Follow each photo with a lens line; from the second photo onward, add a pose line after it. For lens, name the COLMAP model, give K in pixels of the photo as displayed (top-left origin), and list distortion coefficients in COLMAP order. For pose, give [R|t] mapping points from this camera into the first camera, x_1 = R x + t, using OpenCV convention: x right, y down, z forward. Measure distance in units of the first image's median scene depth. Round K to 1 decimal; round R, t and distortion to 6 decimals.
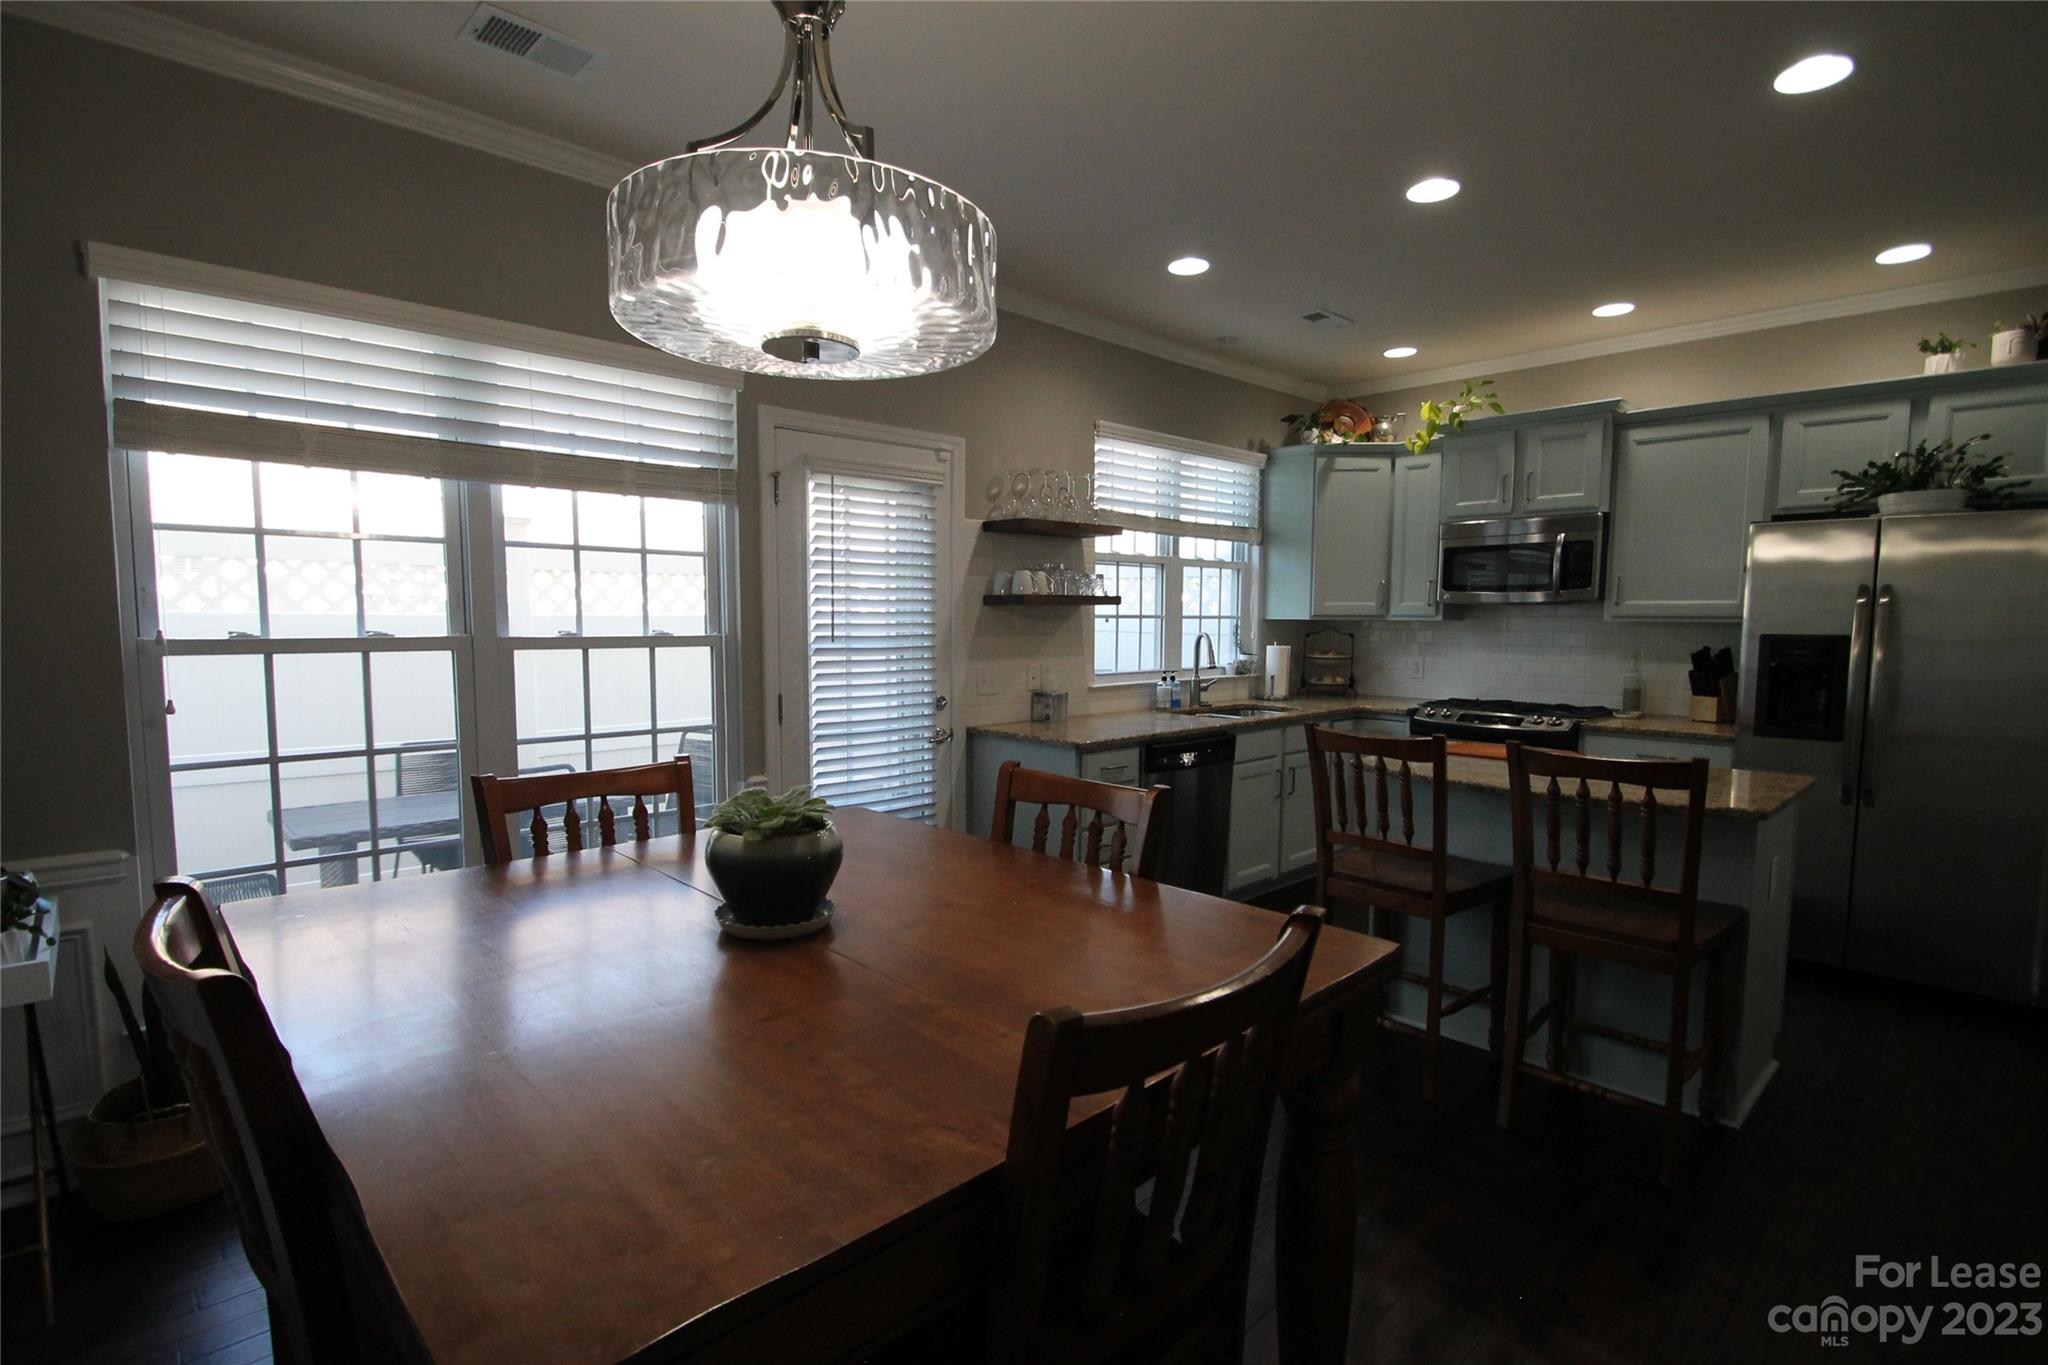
lens RADIAL K [[969.8, 0, 1019.8], [0, 969.8, 696.9], [0, 0, 1]] dist [0.039879, -0.025116]
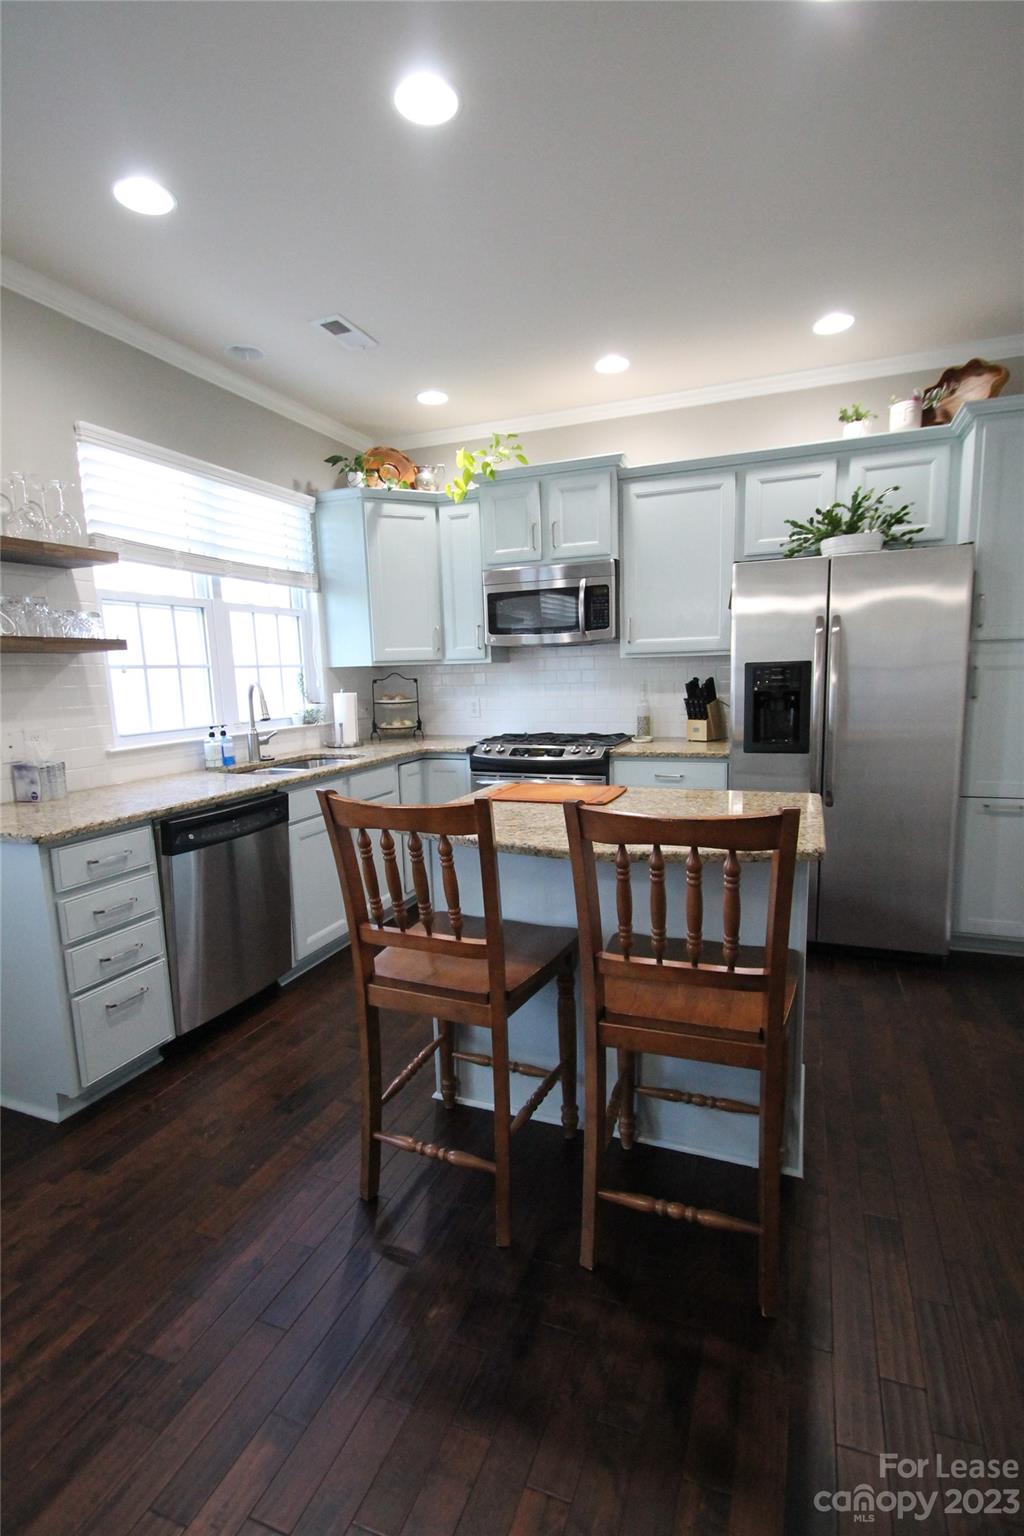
lens RADIAL K [[712.8, 0, 512.5], [0, 712.8, 768.7], [0, 0, 1]] dist [0.017536, 0.000060]
pose [[0.909187, -0.092625, 0.405955, 0.126605], [0.069678, 0.995041, 0.070981, -0.016079], [-0.410516, -0.036249, 0.911133, 0.274862]]
